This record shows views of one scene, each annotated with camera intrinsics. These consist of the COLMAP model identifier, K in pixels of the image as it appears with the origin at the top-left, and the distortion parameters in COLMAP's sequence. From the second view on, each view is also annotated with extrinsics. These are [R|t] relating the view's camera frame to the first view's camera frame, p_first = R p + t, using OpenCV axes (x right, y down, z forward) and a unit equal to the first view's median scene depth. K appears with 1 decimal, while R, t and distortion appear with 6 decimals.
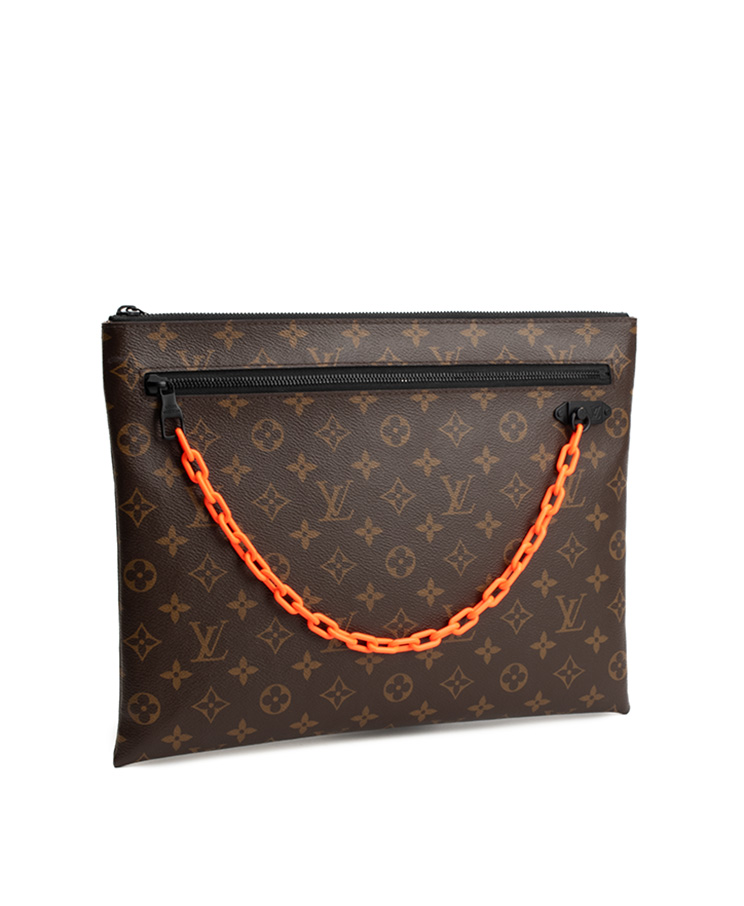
lens RADIAL K [[1705.4, 0, 372.0], [0, 1705.4, 399.4], [0, 0, 1]] dist [-0.046253, -0.106396]
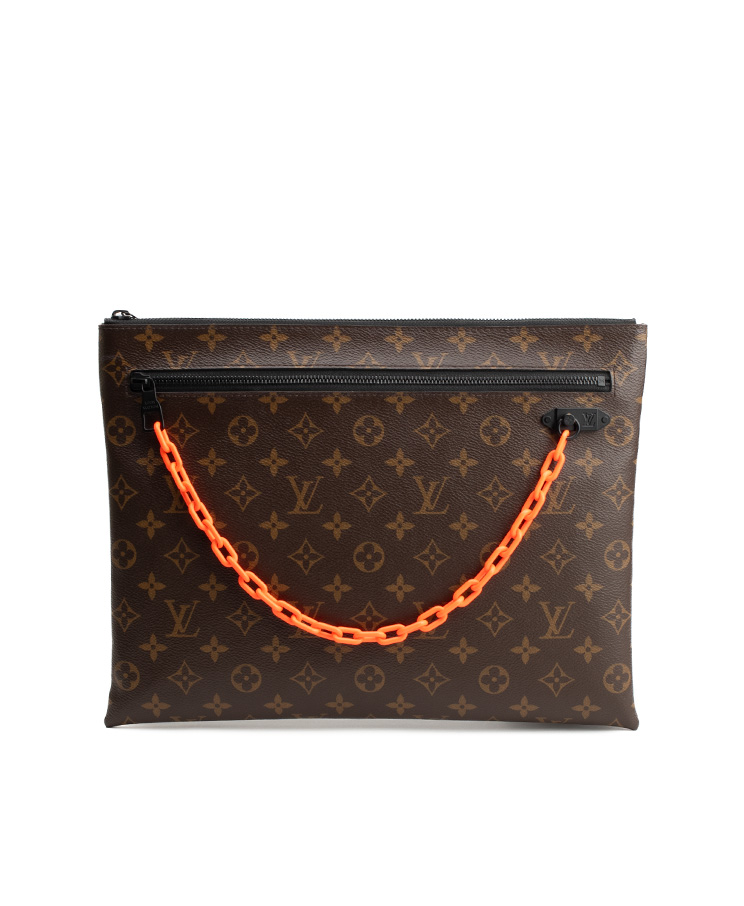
lens RADIAL K [[1517.3, 0, 402.6], [0, 1517.3, 371.7], [0, 0, 1]] dist [0.034716, 0.060545]
pose [[0.925188, 0.019718, -0.378996, 0.382325], [-0.025005, 0.999647, -0.009031, -0.009797], [0.378684, 0.017832, 0.925354, 0.146837]]
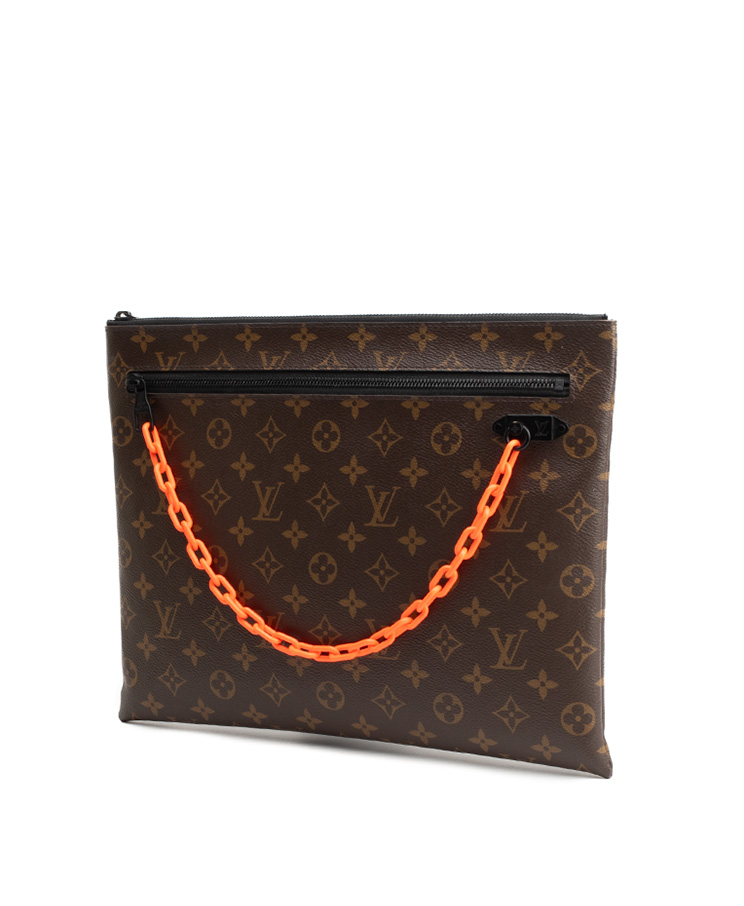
lens RADIAL K [[1869.7, 0, 372.0], [0, 1869.7, 453.0], [0, 0, 1]] dist [-0.095079, -0.163129]
pose [[0.636767, 0.054686, -0.769115, 0.859468], [-0.030373, 0.998487, 0.045849, -0.022000], [0.770458, -0.005835, 0.637464, 0.328486]]
